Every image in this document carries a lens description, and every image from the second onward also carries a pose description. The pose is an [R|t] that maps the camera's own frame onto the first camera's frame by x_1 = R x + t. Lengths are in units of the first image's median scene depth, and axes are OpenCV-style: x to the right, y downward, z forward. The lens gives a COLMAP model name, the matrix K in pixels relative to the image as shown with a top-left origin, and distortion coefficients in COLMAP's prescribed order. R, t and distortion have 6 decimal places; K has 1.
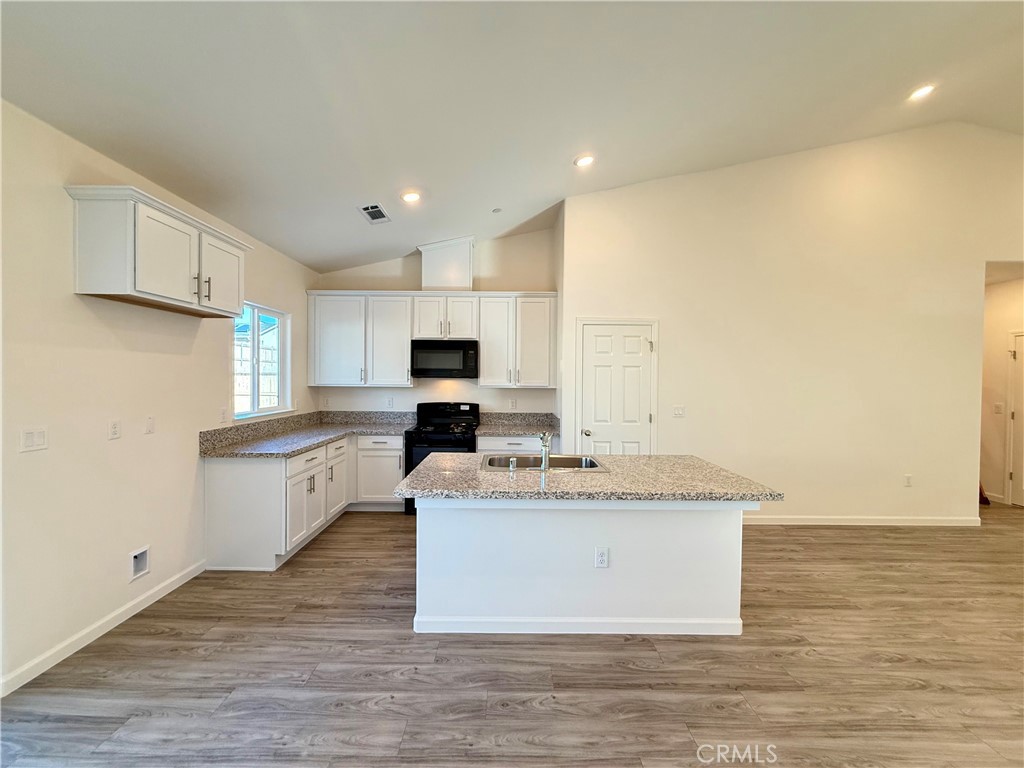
lens RADIAL K [[407.2, 0, 512.0], [0, 407.2, 384.0], [0, 0, 1]] dist [-0.000879, 0.000081]
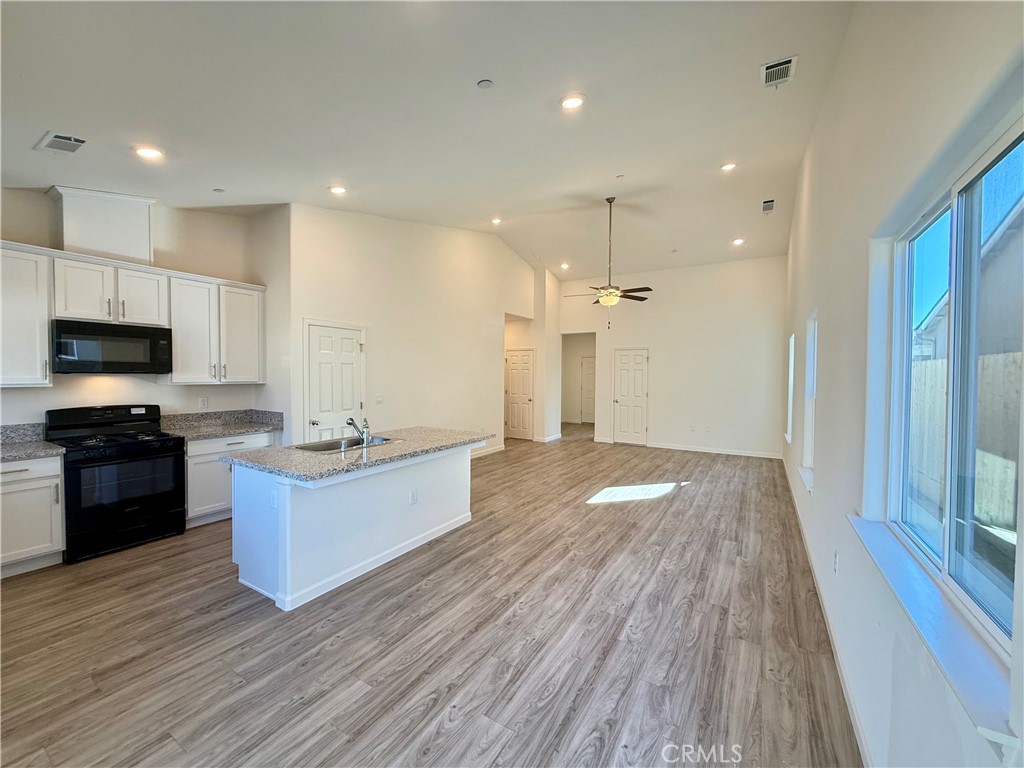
lens RADIAL K [[407.2, 0, 512.0], [0, 407.2, 384.0], [0, 0, 1]] dist [-0.000879, 0.000081]
pose [[0.521676, -0.026009, 0.852747, -0.688100], [0.010072, 0.999653, 0.024328, -0.010305], [-0.853084, -0.004103, 0.521757, -0.054987]]
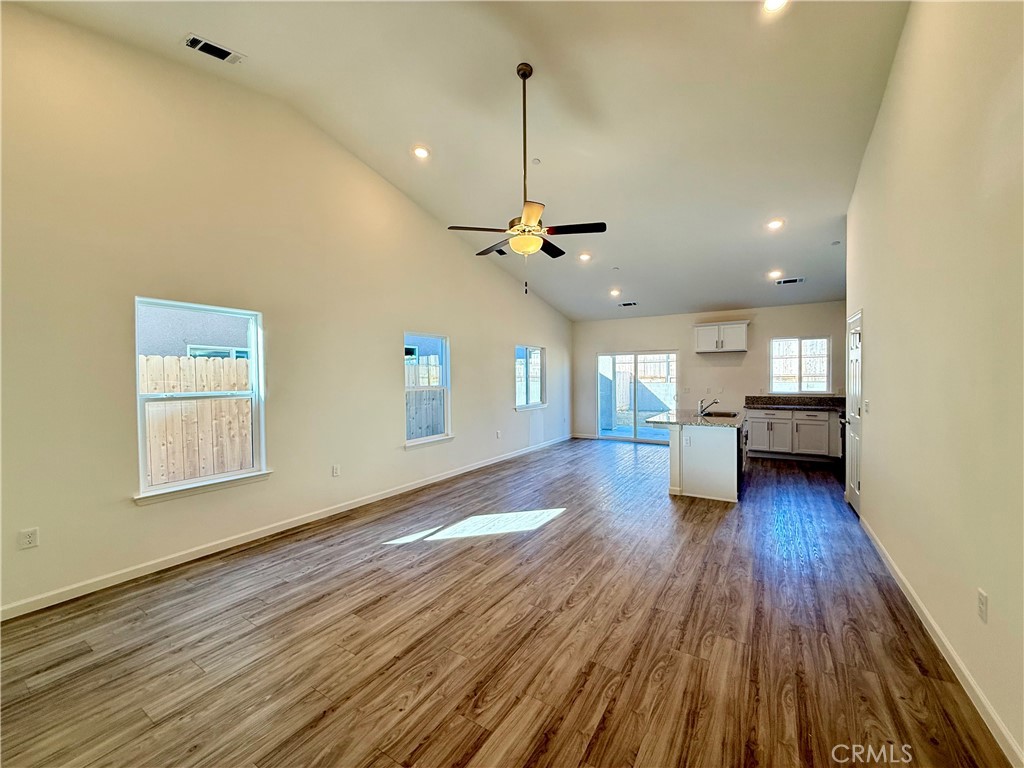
lens RADIAL K [[407.2, 0, 512.0], [0, 407.2, 384.0], [0, 0, 1]] dist [-0.000879, 0.000081]
pose [[-0.534289, 0.009400, -0.845249, 2.334913], [-0.008485, 0.999828, 0.016483, 0.012619], [0.845259, 0.015979, -0.534118, 1.198476]]
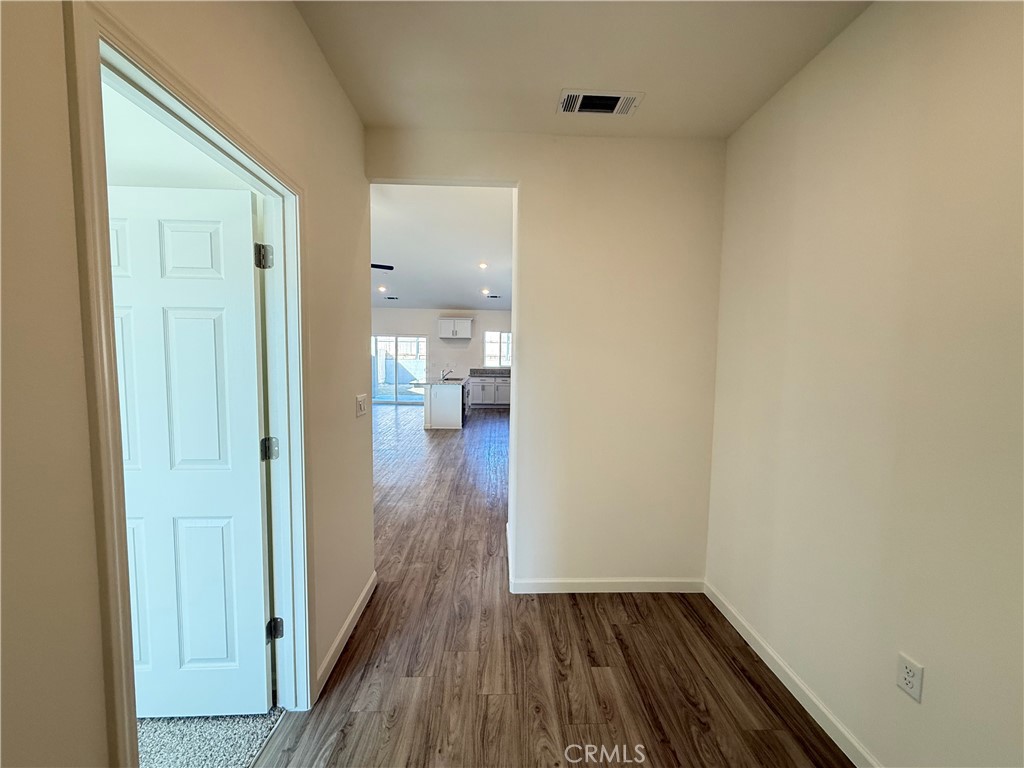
lens RADIAL K [[407.2, 0, 512.0], [0, 407.2, 384.0], [0, 0, 1]] dist [-0.000879, 0.000081]
pose [[0.039143, 0.060407, -0.997406, 3.275968], [-0.032342, 0.997725, 0.059157, 0.022938], [0.998710, 0.029942, 0.041007, 1.321597]]
